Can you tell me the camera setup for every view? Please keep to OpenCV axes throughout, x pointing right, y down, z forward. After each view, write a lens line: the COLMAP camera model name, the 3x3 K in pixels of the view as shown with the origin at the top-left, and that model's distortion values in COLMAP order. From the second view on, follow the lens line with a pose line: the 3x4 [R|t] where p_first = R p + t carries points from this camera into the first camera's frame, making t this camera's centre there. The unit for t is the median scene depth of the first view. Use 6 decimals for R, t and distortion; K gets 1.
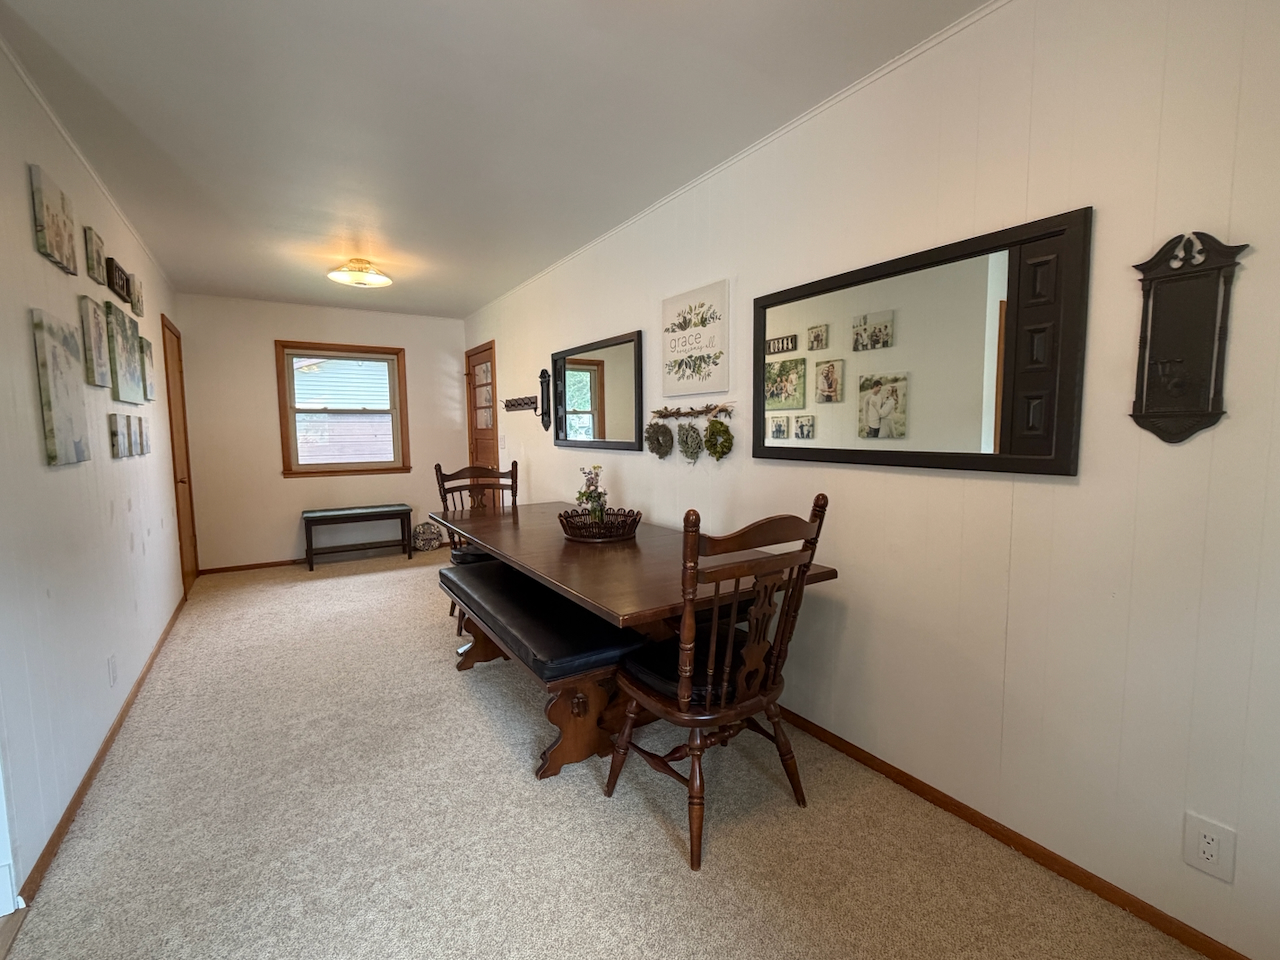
lens RADIAL K [[568.9, 0, 633.7], [0, 568.9, 477.1], [0, 0, 1]] dist [-0.002188, 0.001775]
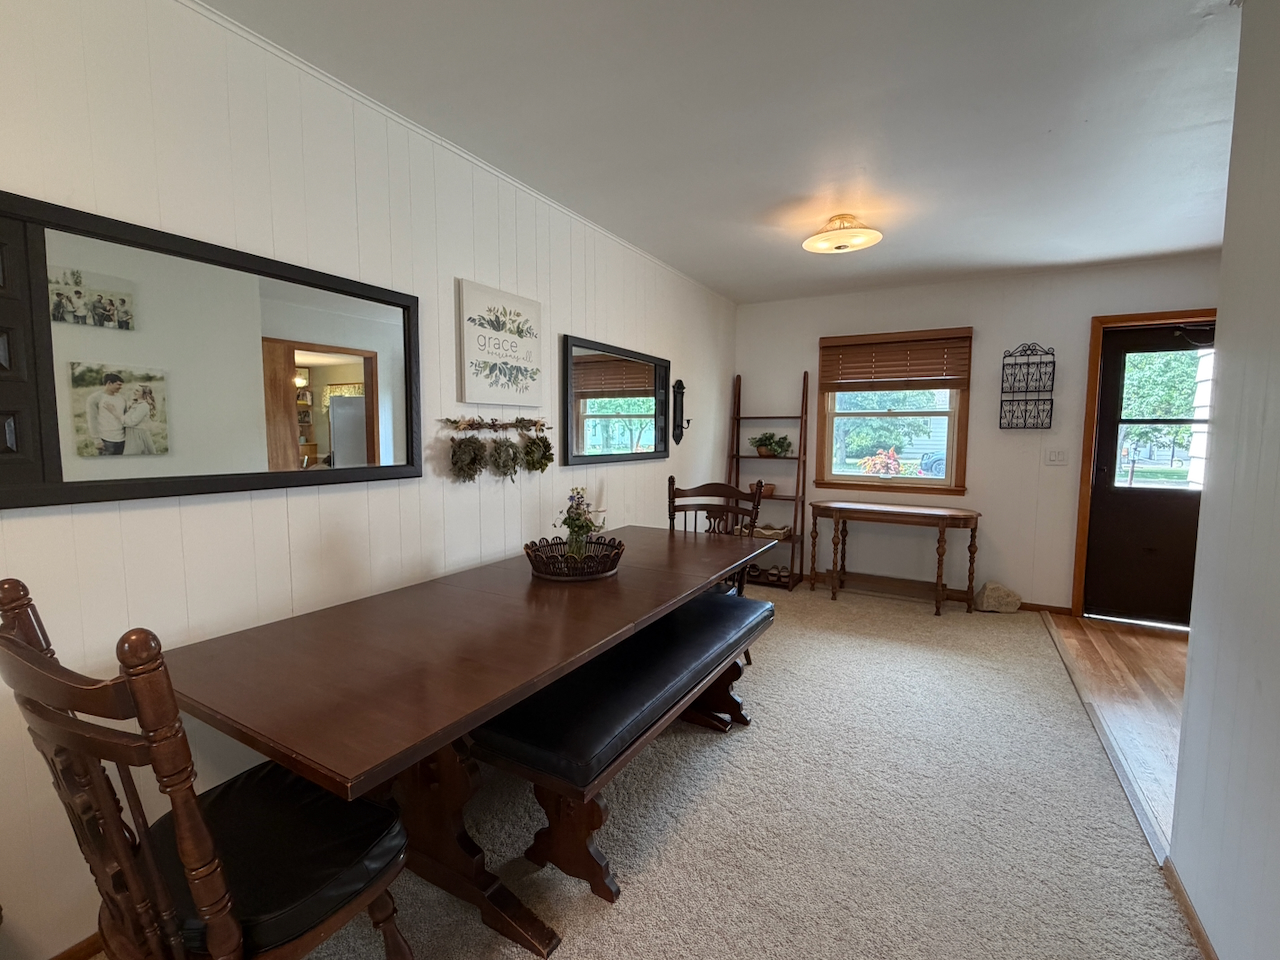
lens RADIAL K [[568.9, 0, 632.4], [0, 568.9, 480.9], [0, 0, 1]] dist [-0.002188, 0.001775]
pose [[-0.464254, -0.066795, 0.883180, -0.781232], [0.078362, 0.990144, 0.116077, -0.111315], [-0.882229, 0.123097, -0.454444, 1.212308]]
